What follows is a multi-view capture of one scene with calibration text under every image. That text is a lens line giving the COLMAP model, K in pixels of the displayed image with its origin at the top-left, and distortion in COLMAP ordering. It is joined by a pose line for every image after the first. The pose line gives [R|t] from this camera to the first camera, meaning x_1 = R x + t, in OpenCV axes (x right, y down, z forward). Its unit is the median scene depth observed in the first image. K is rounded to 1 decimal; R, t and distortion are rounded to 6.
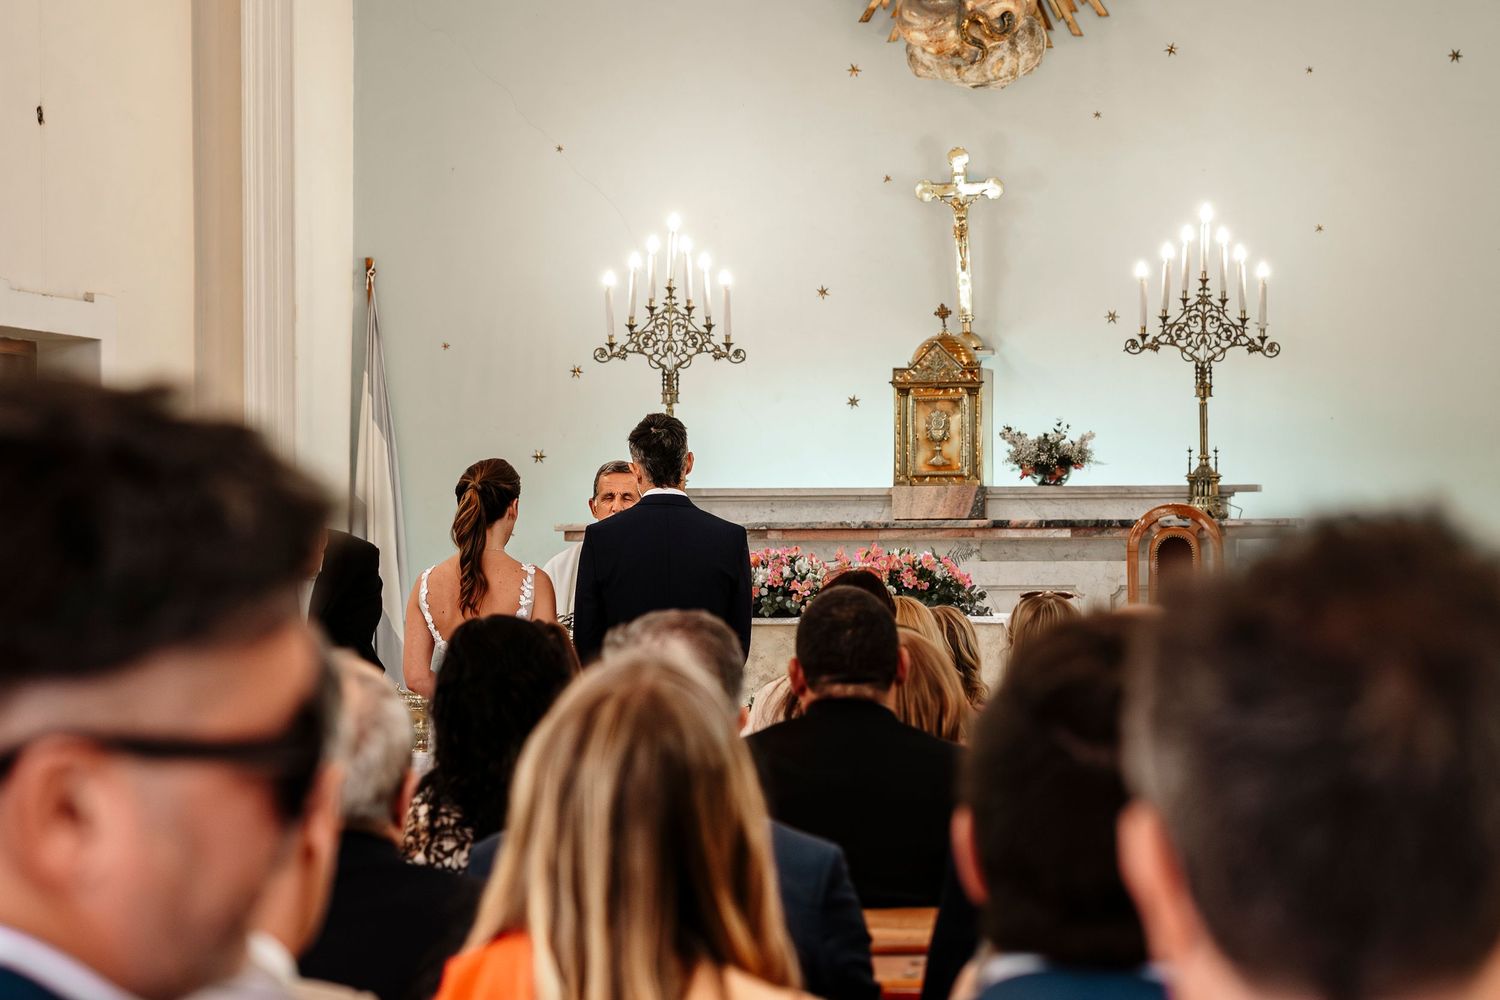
lens RADIAL K [[5445.1, 0, 750.0], [0, 5445.1, 500.0], [0, 0, 1]] dist [0.052264, -1.619181]
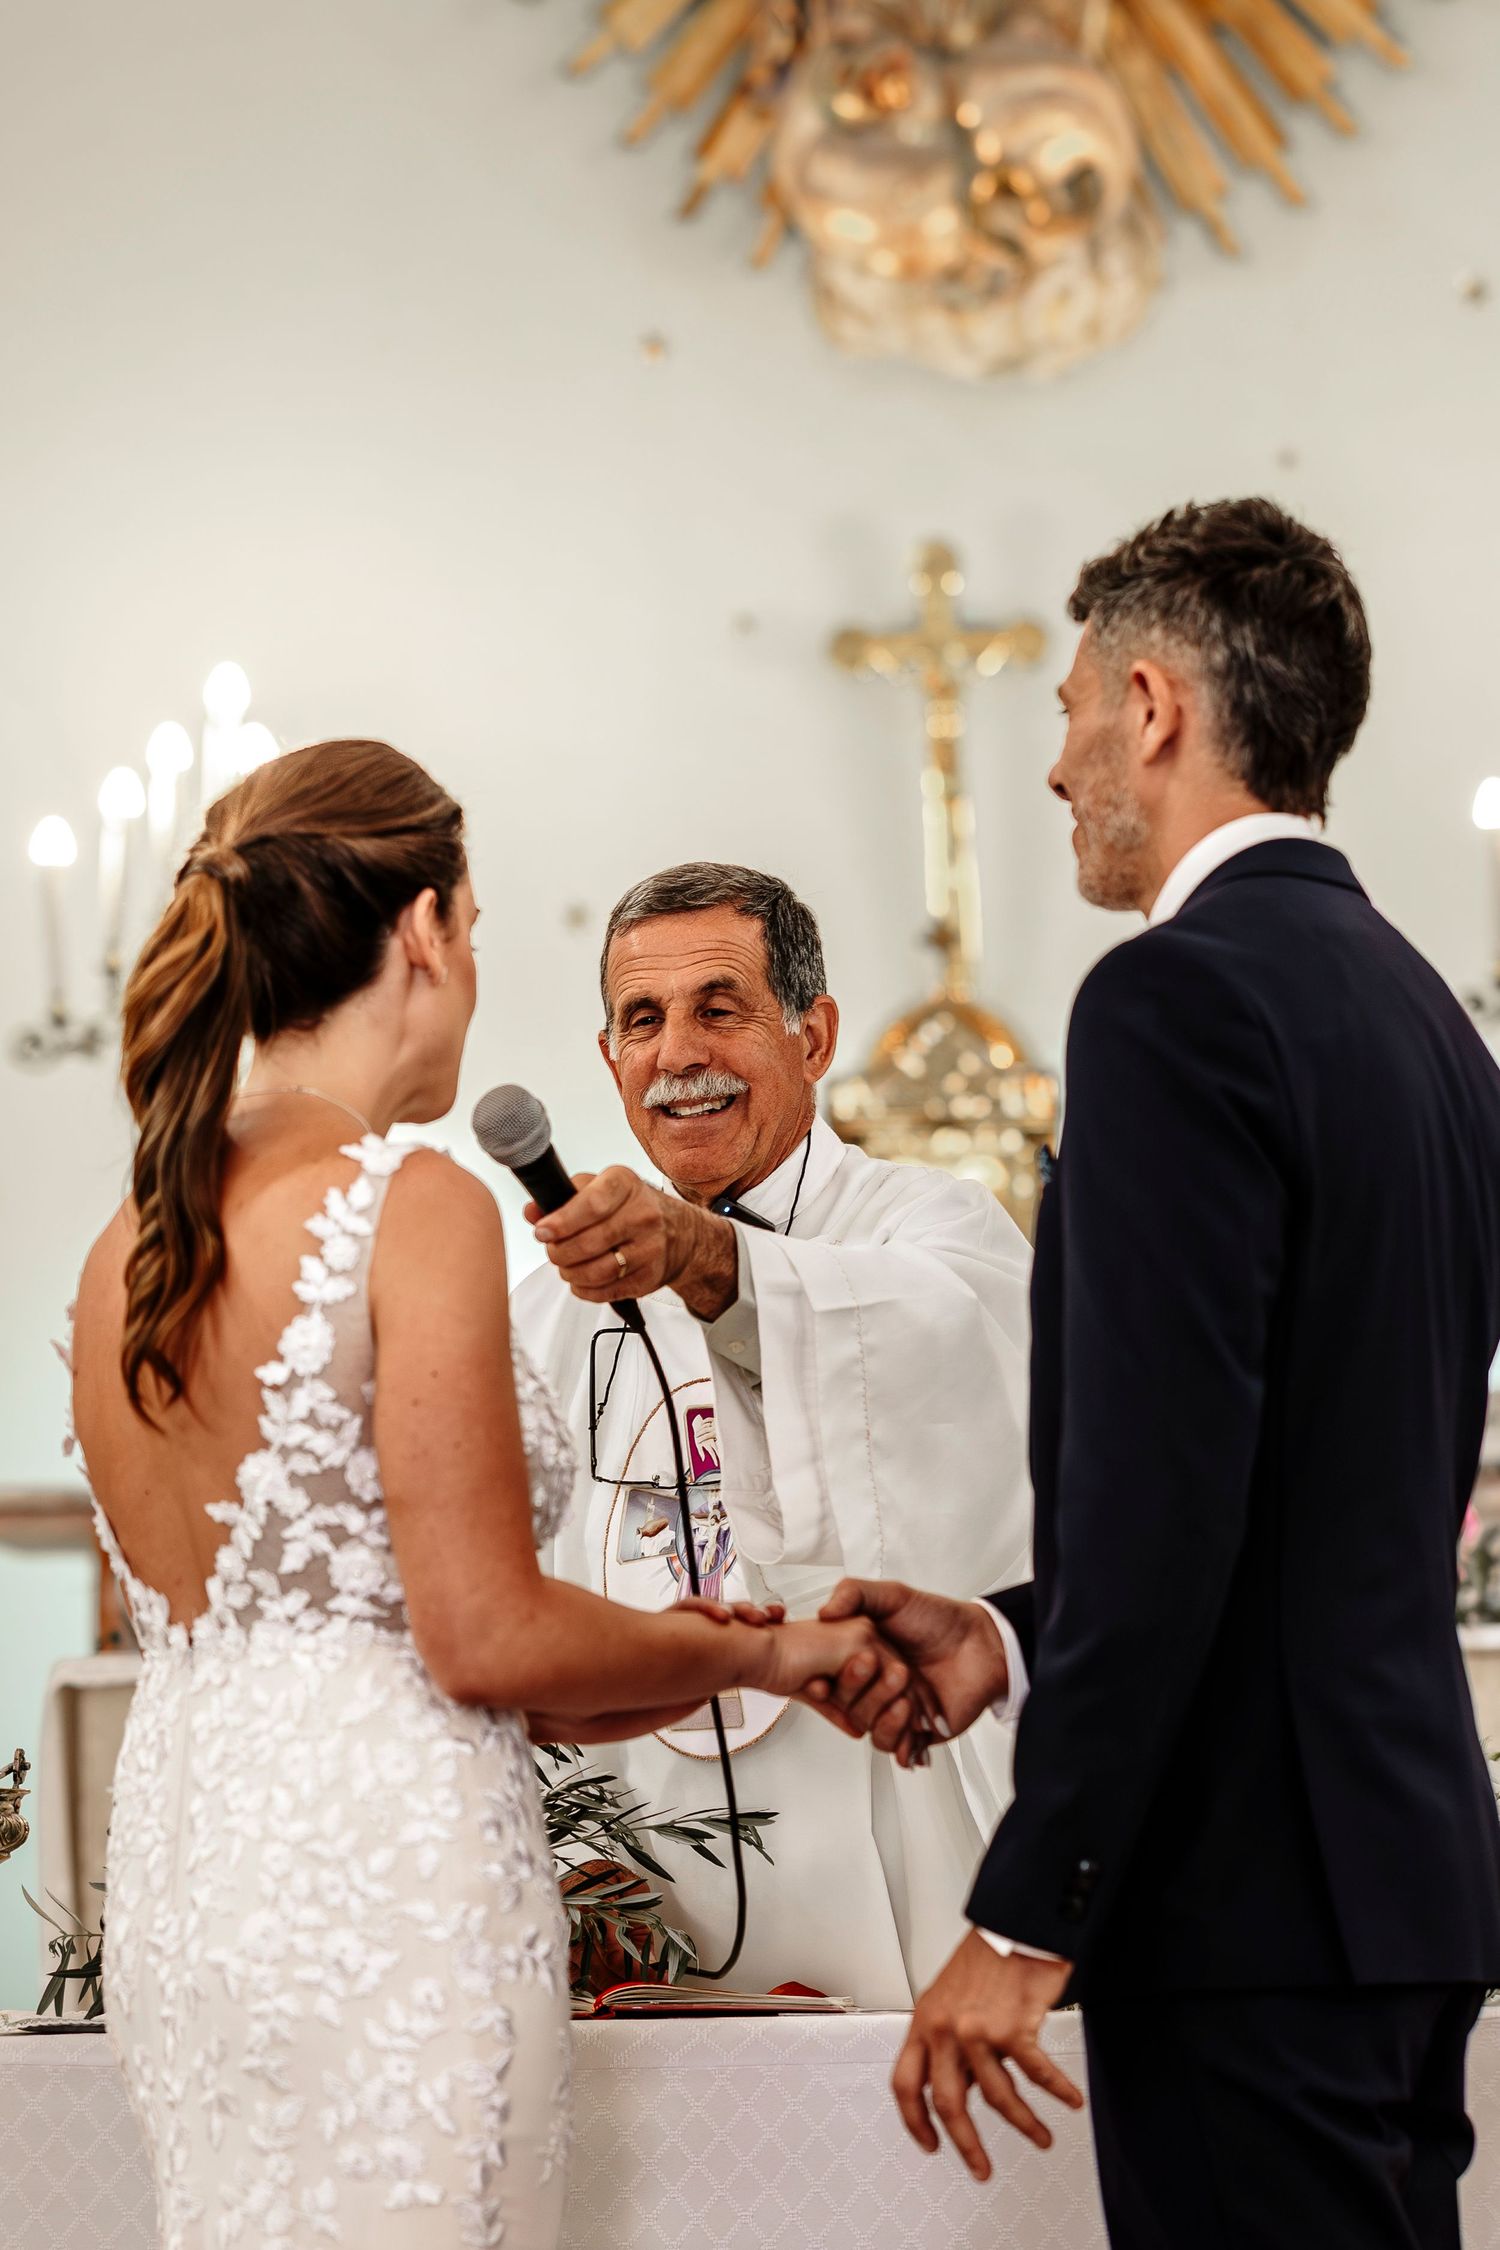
lens RADIAL K [[8338.1, 0, 750.0], [0, 8338.1, 1125.0], [0, 0, 1]] dist [-0.006188, -2.621256]
pose [[0.992973, -0.000886, 0.118336, -0.046049], [0.010545, 0.996657, -0.081021, 0.025198], [-0.117869, 0.081699, 0.989663, 0.432742]]
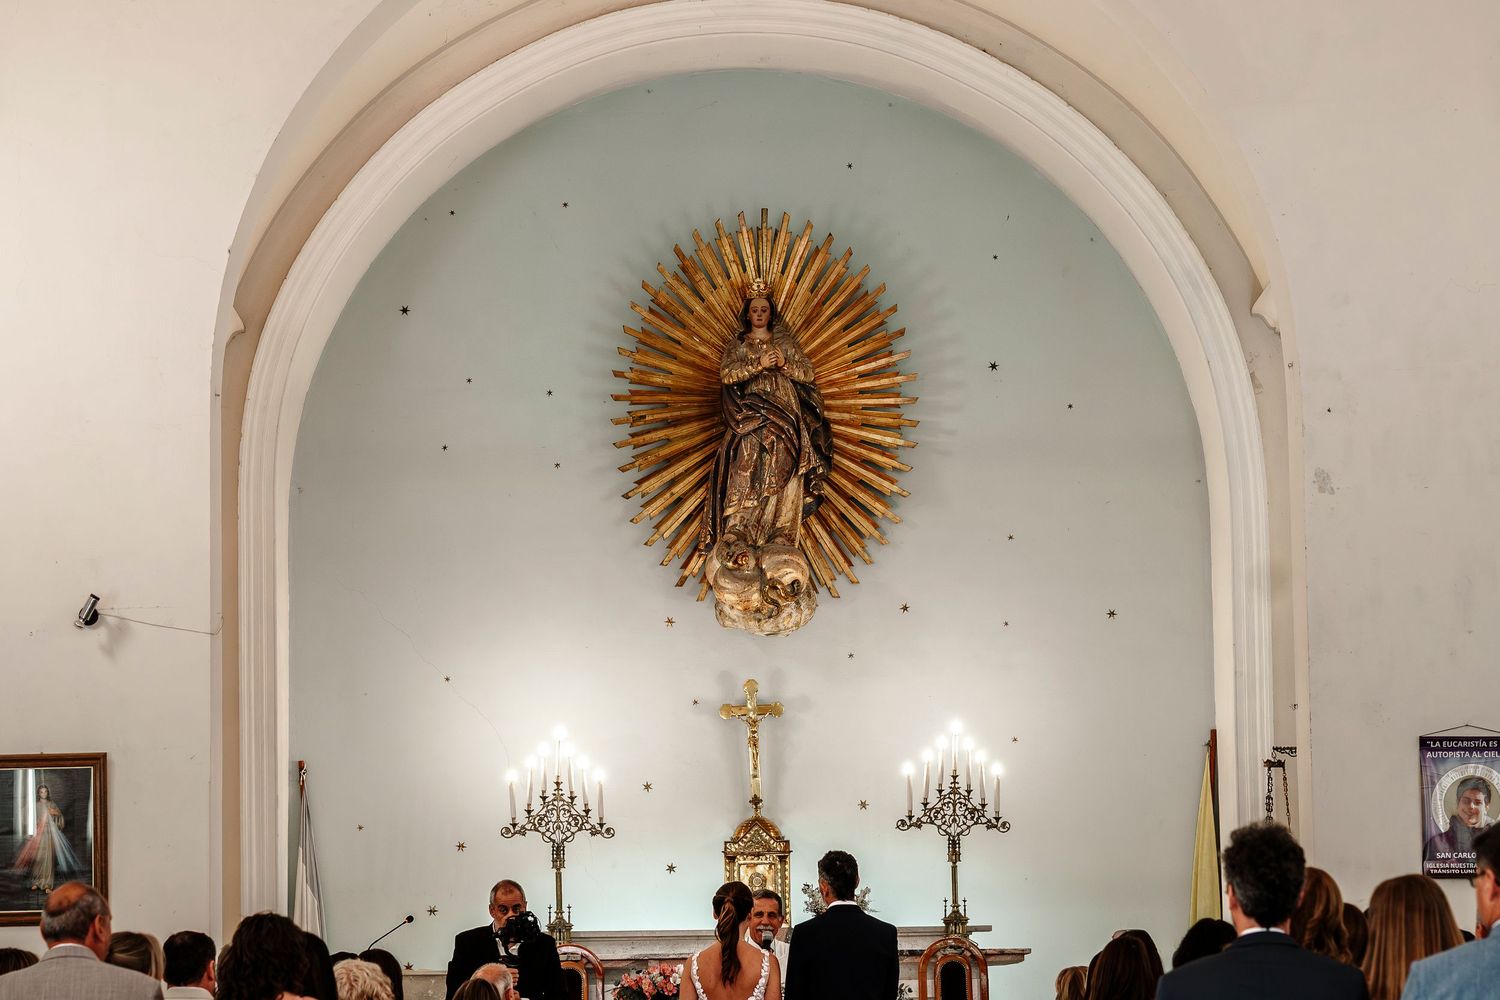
lens RADIAL K [[5445.1, 0, 750.0], [0, 5445.1, 500.0], [0, 0, 1]] dist [0.052264, -1.619181]
pose [[0.984234, 0.009351, 0.176623, -0.206998], [0.007871, 0.995296, -0.096557, 0.022117], [-0.176695, 0.096425, 0.979531, -0.337963]]
